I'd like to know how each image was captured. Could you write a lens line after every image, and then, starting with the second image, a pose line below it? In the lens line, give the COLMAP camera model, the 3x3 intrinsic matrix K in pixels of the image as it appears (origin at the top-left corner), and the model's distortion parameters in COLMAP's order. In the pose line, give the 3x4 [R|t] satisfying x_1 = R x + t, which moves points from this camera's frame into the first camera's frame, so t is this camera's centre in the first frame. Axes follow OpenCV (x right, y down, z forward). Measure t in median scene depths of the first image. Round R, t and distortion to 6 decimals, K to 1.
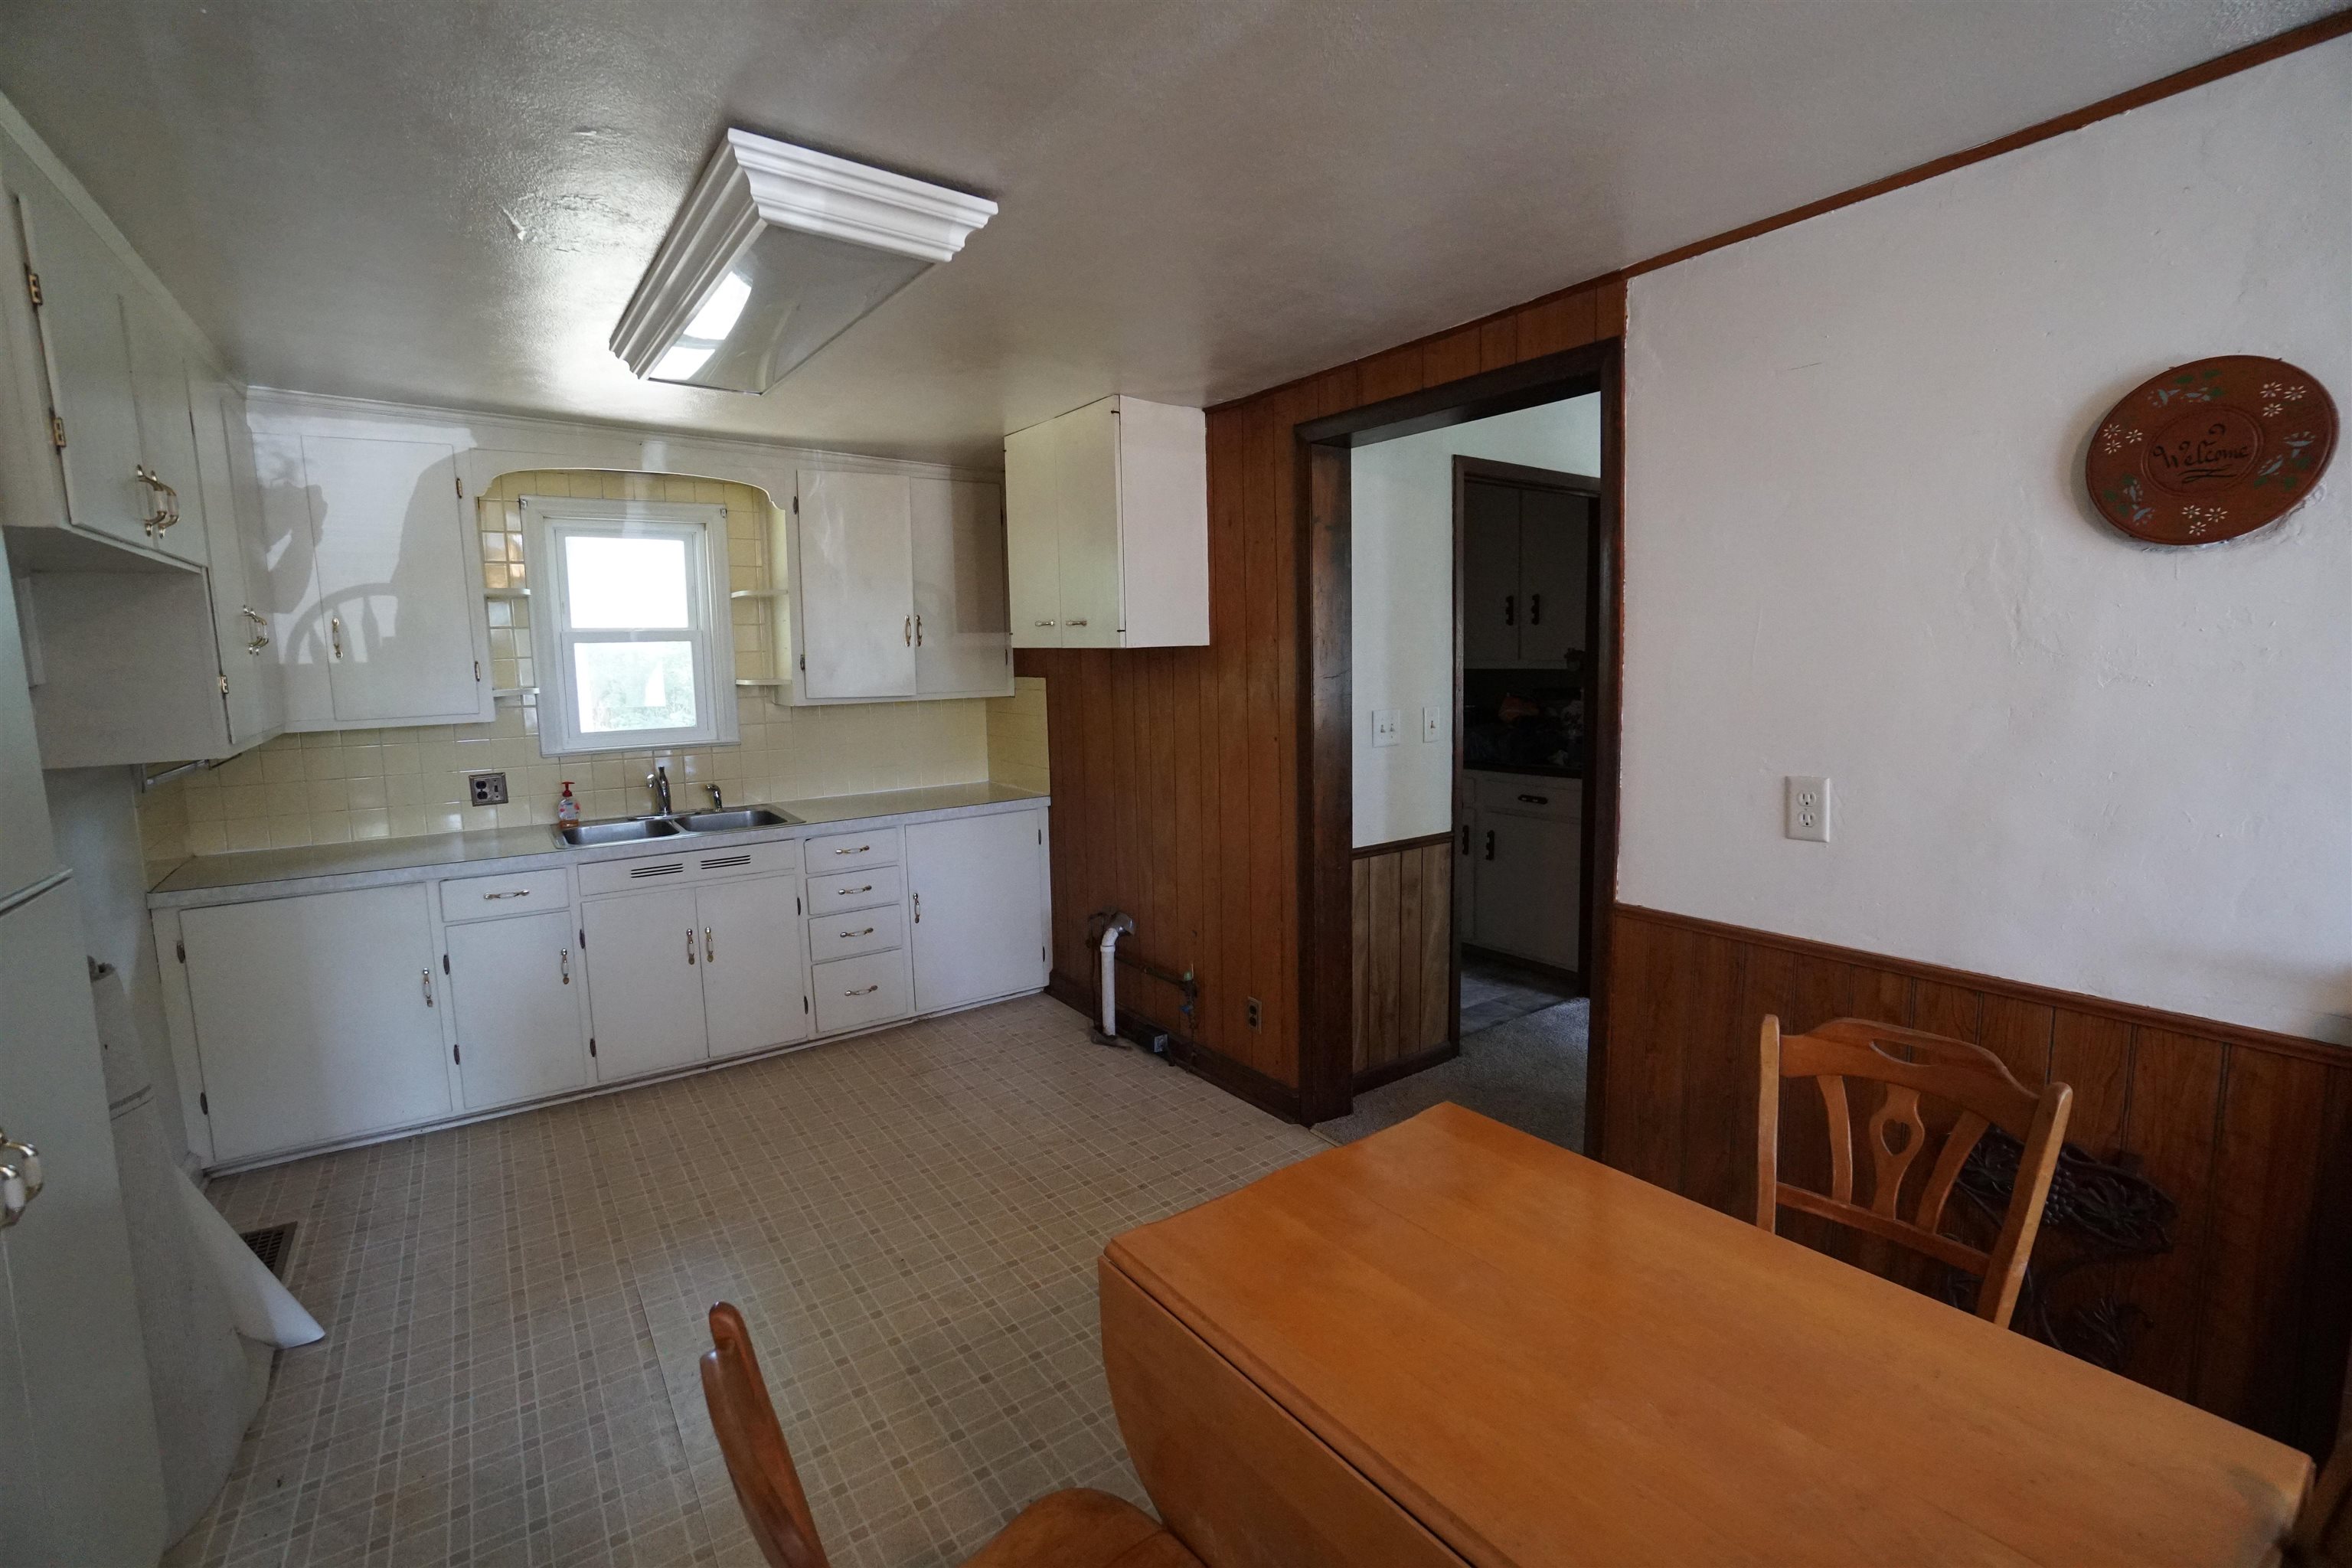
lens RADIAL K [[1046.2, 0, 1176.0], [0, 1046.2, 784.0], [0, 0, 1]] dist [-0.067062, 0.024646]
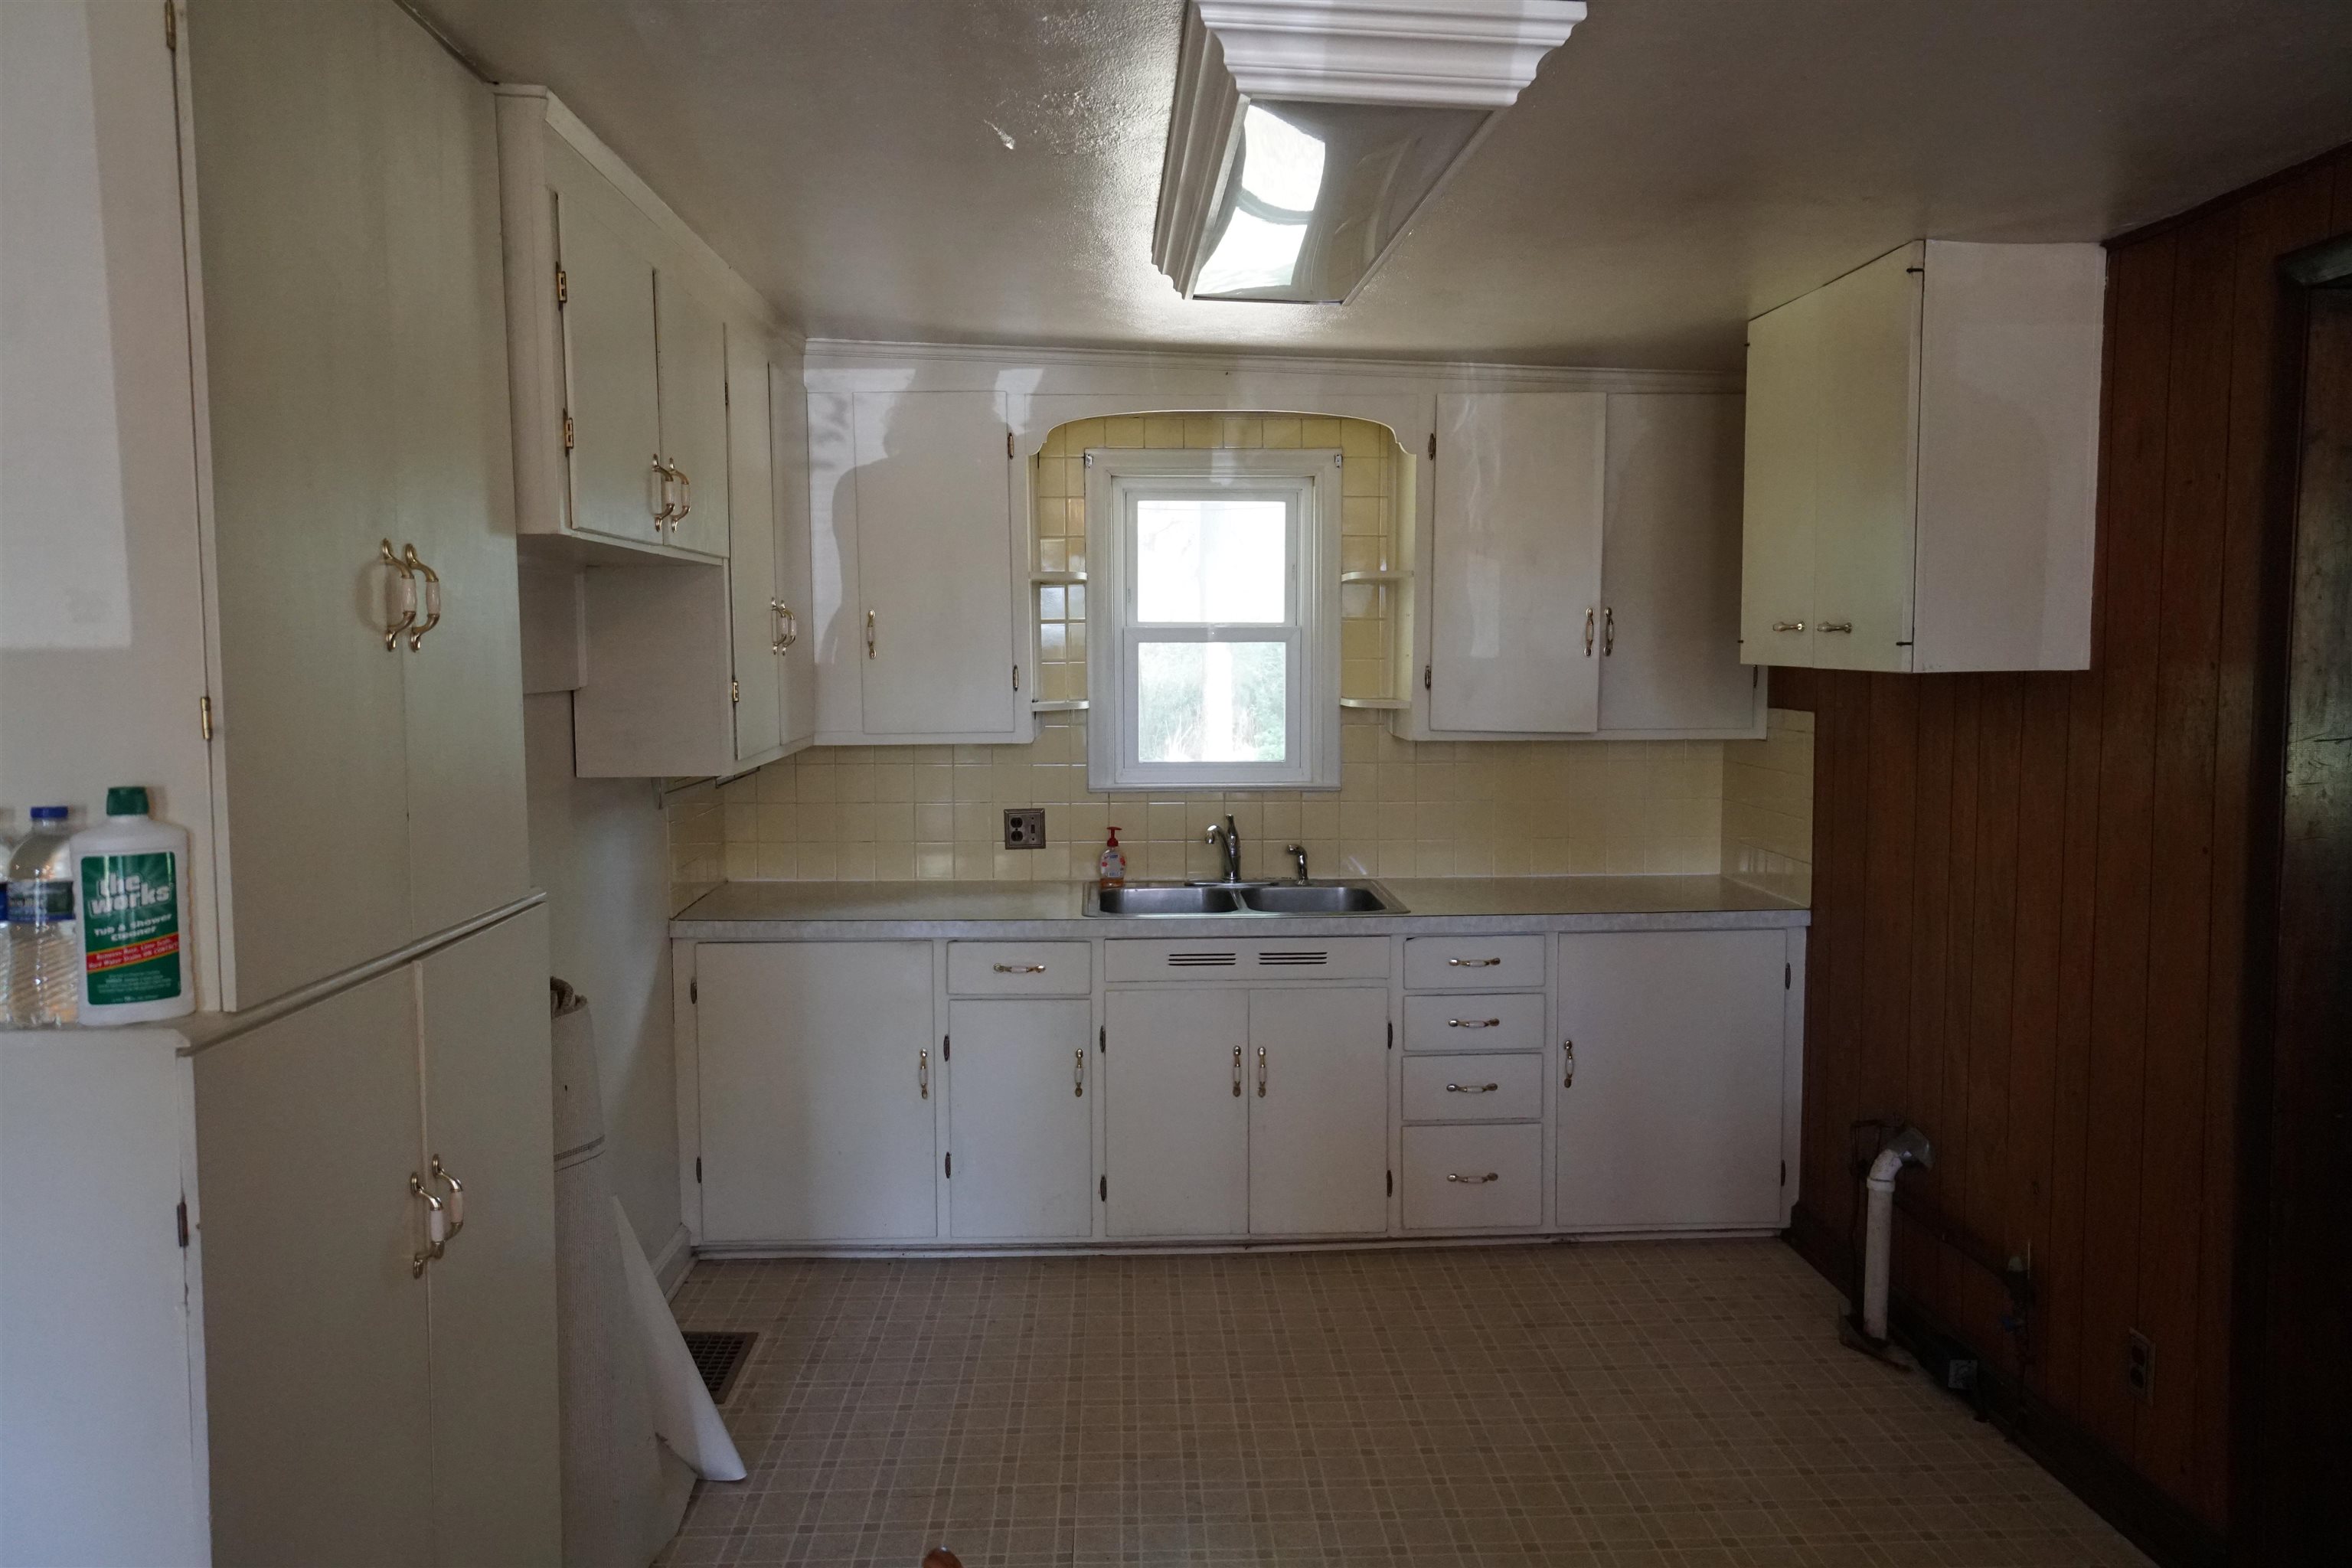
lens RADIAL K [[1662.0, 0, 1176.0], [0, 1662.0, 784.0], [0, 0, 1]] dist [0.003540, 0.034363]
pose [[0.836744, 0.060391, -0.544253, 0.106574], [-0.081916, 0.996521, -0.015364, -0.018820], [0.541432, 0.057439, 0.838780, 0.002472]]
